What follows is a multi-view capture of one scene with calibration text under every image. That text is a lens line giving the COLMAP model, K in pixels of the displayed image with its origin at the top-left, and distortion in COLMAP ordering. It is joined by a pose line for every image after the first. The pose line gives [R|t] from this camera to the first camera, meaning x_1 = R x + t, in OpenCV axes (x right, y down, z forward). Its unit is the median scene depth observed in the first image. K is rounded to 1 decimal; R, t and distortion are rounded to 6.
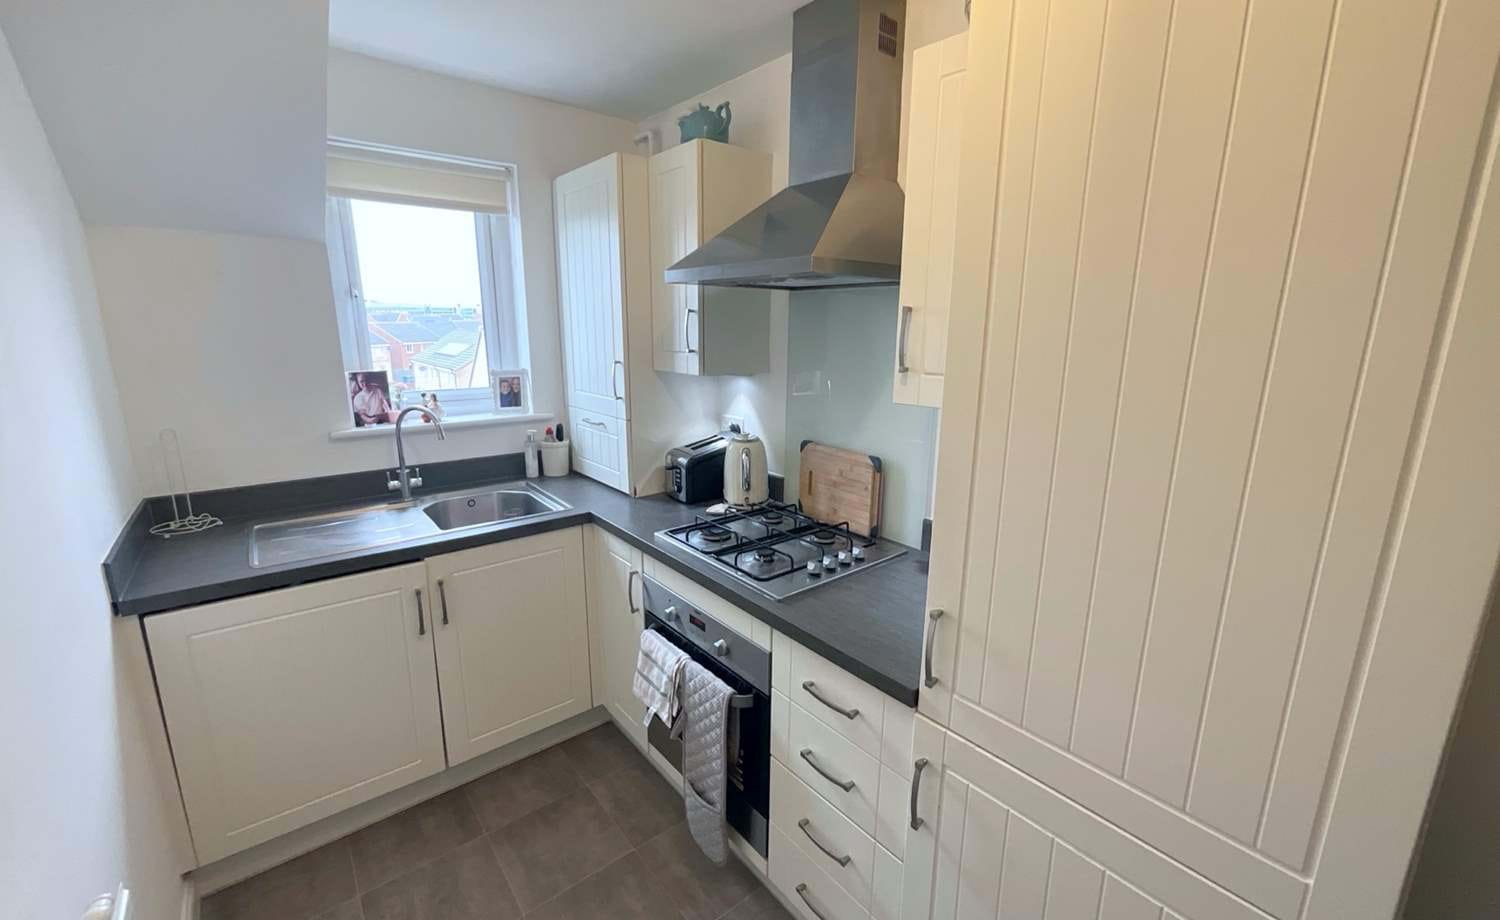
lens RADIAL K [[600.0, 0, 751.7], [0, 600.0, 455.9], [0, 0, 1]] dist [0.001331, -0.000018]
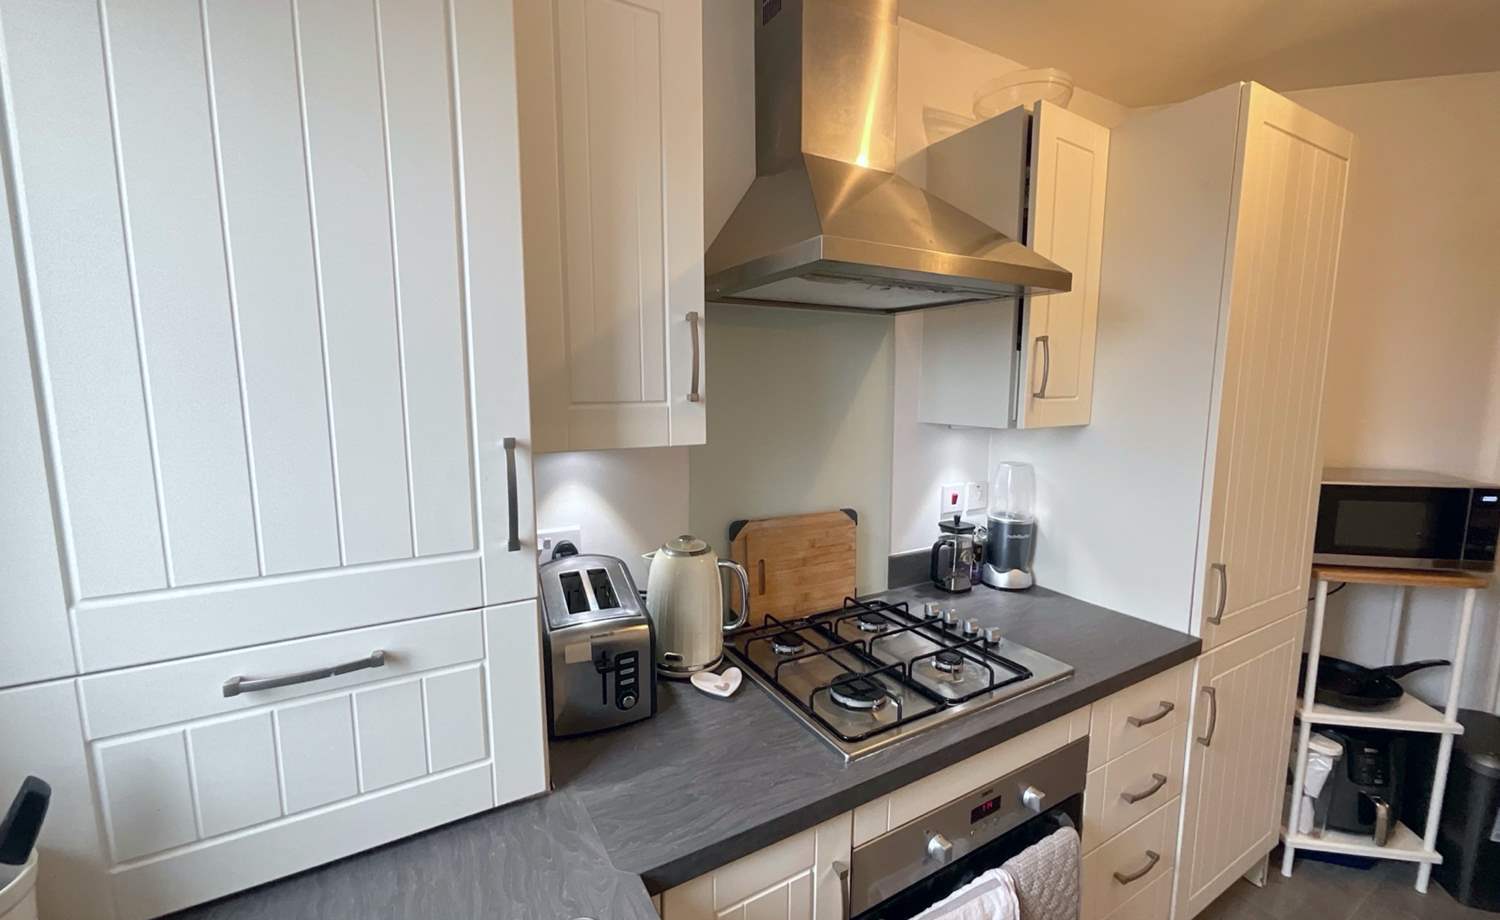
lens RADIAL K [[610.5, 0, 751.1], [0, 610.5, 455.6], [0, 0, 1]] dist [-0.000801, -0.000257]
pose [[0.166536, -0.133050, 0.977018, -0.558879], [0.207078, 0.973477, 0.097271, -0.158582], [-0.964046, 0.186119, 0.189670, 0.818234]]
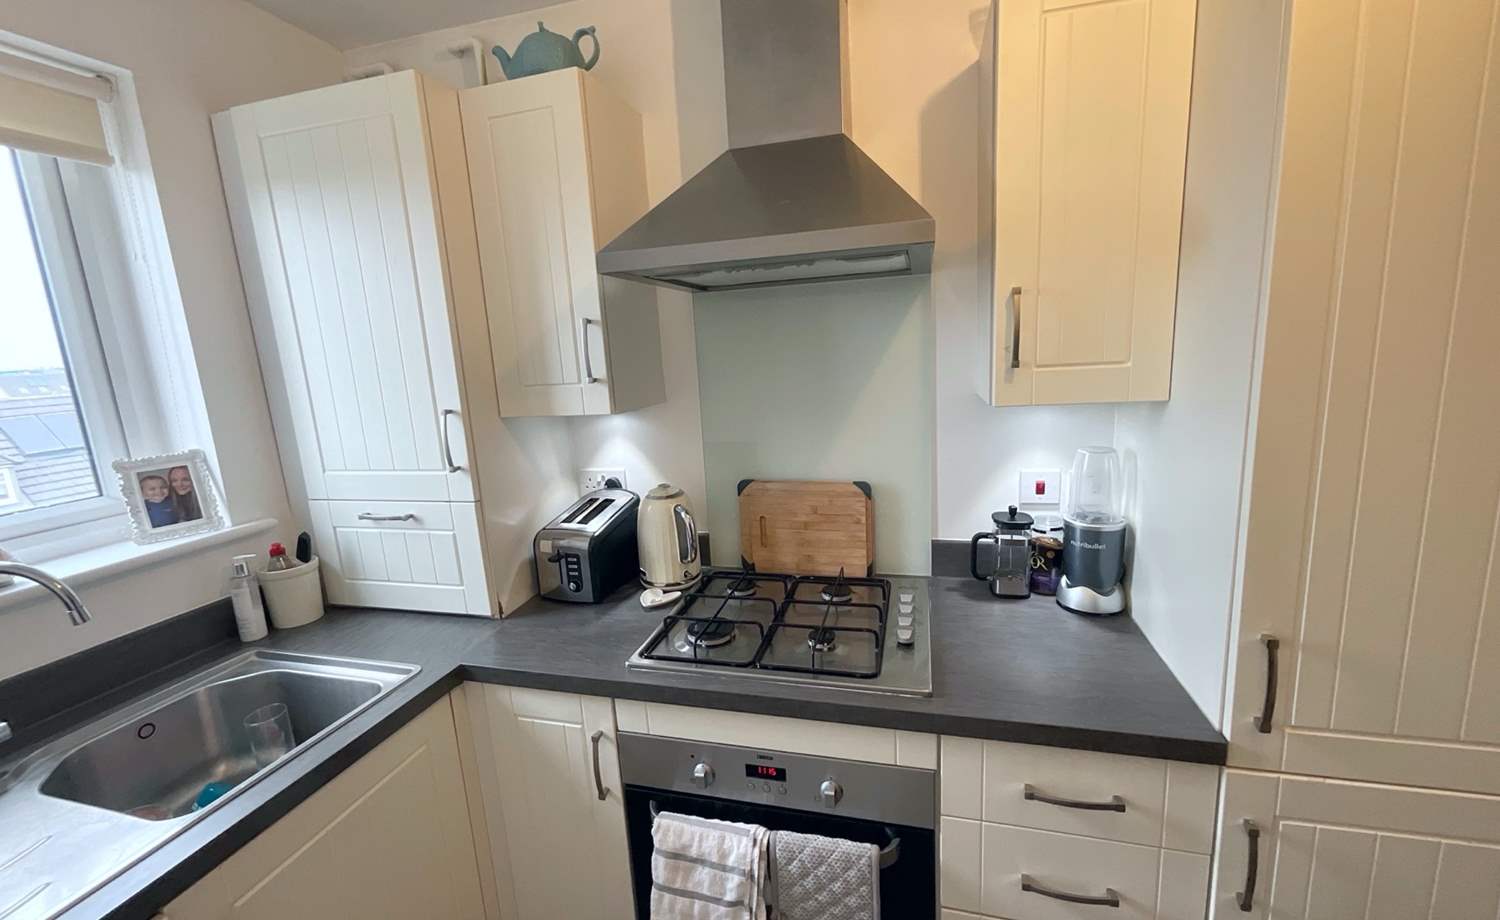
lens RADIAL K [[610.5, 0, 751.1], [0, 610.5, 455.6], [0, 0, 1]] dist [-0.000801, -0.000257]
pose [[0.816318, -0.160505, 0.554854, -0.332042], [0.186056, 0.982483, 0.010476, -0.062094], [-0.546817, 0.094682, 0.831881, 0.318297]]
